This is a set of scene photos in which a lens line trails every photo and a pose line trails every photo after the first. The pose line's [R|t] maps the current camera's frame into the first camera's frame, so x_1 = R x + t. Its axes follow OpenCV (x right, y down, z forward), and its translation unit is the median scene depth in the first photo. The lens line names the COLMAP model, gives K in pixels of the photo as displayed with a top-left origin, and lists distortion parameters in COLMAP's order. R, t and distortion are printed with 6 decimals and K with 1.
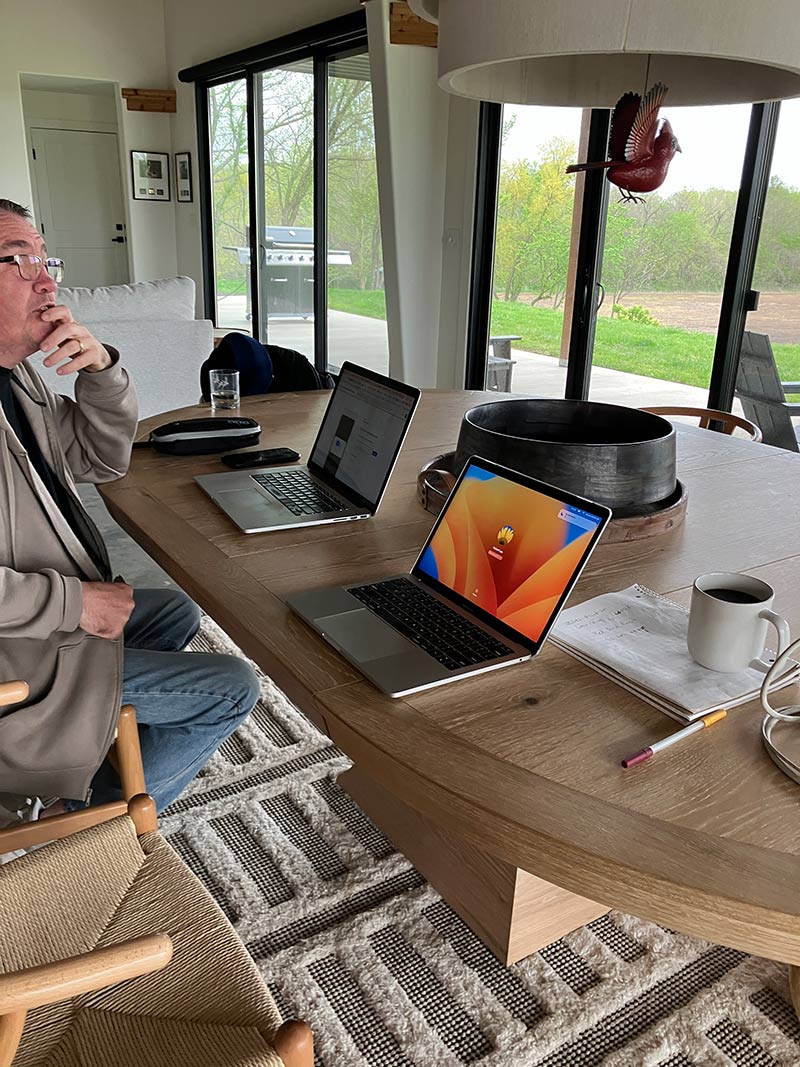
lens RADIAL K [[873.1, 0, 400.0], [0, 873.1, 533.5], [0, 0, 1]] dist [0.003719, 0.003663]
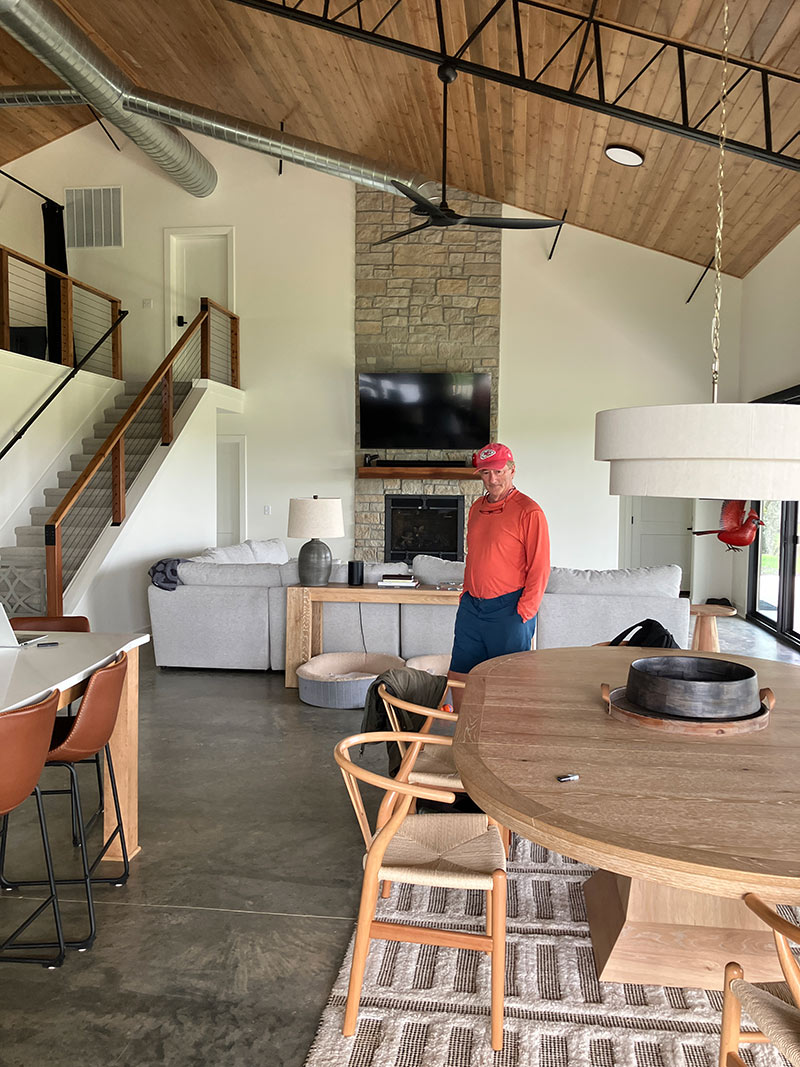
lens RADIAL K [[873.1, 0, 400.0], [0, 873.1, 533.5], [0, 0, 1]] dist [0.003719, 0.003663]
pose [[0.764289, 0.018225, -0.644616, 0.890356], [-0.209569, 0.952364, -0.221550, 0.124709], [0.609871, 0.304419, 0.731701, -0.727412]]
